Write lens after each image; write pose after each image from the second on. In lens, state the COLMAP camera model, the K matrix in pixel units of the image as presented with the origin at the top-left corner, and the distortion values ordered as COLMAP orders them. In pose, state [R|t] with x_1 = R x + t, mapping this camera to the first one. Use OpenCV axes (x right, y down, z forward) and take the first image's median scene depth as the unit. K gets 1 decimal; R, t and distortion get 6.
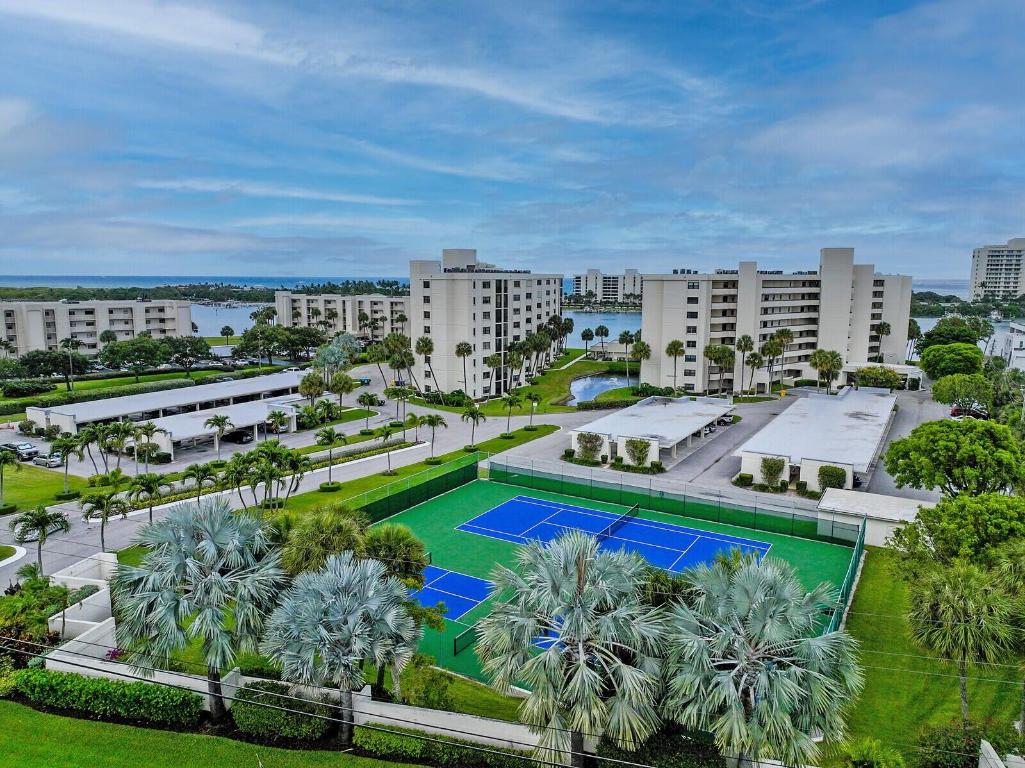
lens RADIAL K [[718.0, 0, 512.5], [0, 718.0, 384.0], [0, 0, 1]] dist [0.002143, 0.009138]
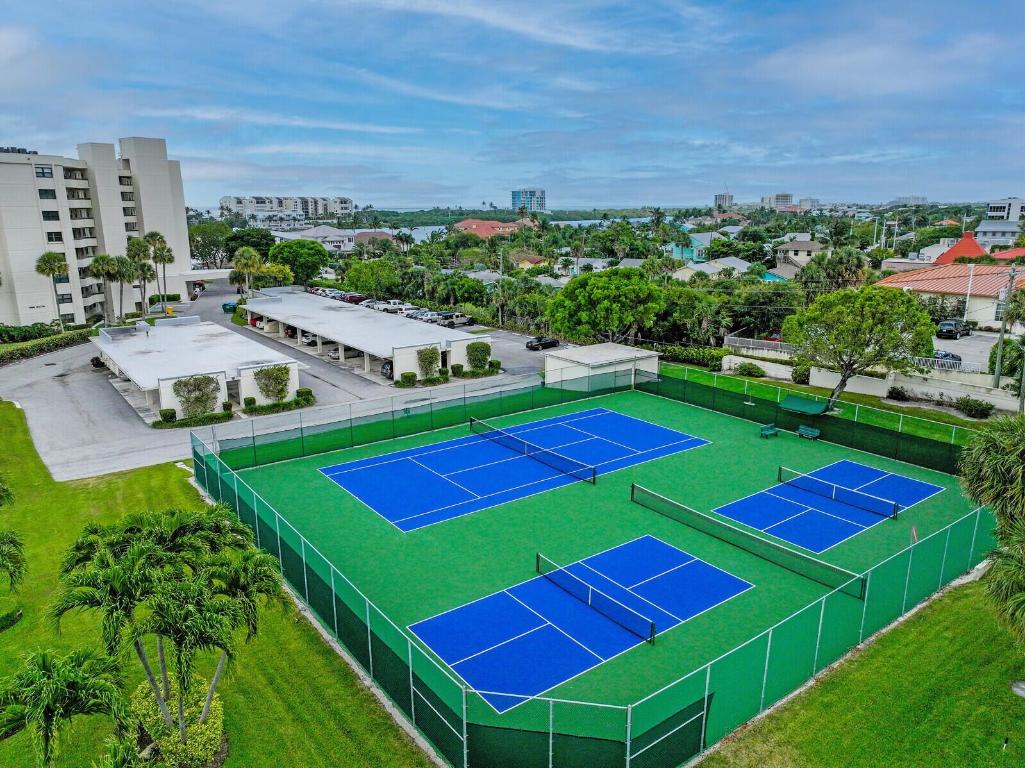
lens RADIAL K [[718.0, 0, 512.5], [0, 718.0, 384.0], [0, 0, 1]] dist [0.002143, 0.009138]
pose [[0.377229, -0.227905, 0.897640, -0.371935], [0.139769, 0.972156, 0.188087, -0.007873], [-0.915513, 0.054510, 0.398579, 0.470158]]
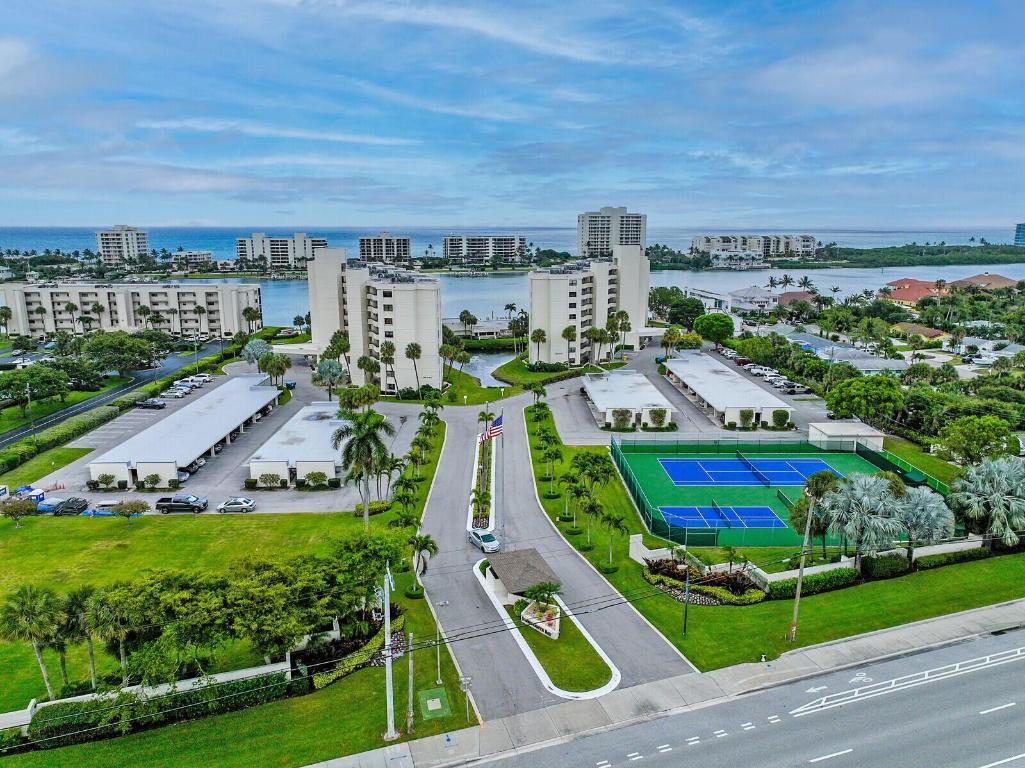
lens RADIAL K [[718.0, 0, 512.5], [0, 718.0, 384.0], [0, 0, 1]] dist [0.002143, 0.009138]
pose [[0.849379, -0.118156, 0.514388, -0.784812], [0.081691, 0.992305, 0.093042, -0.126993], [-0.521423, -0.037007, 0.852495, -0.081338]]
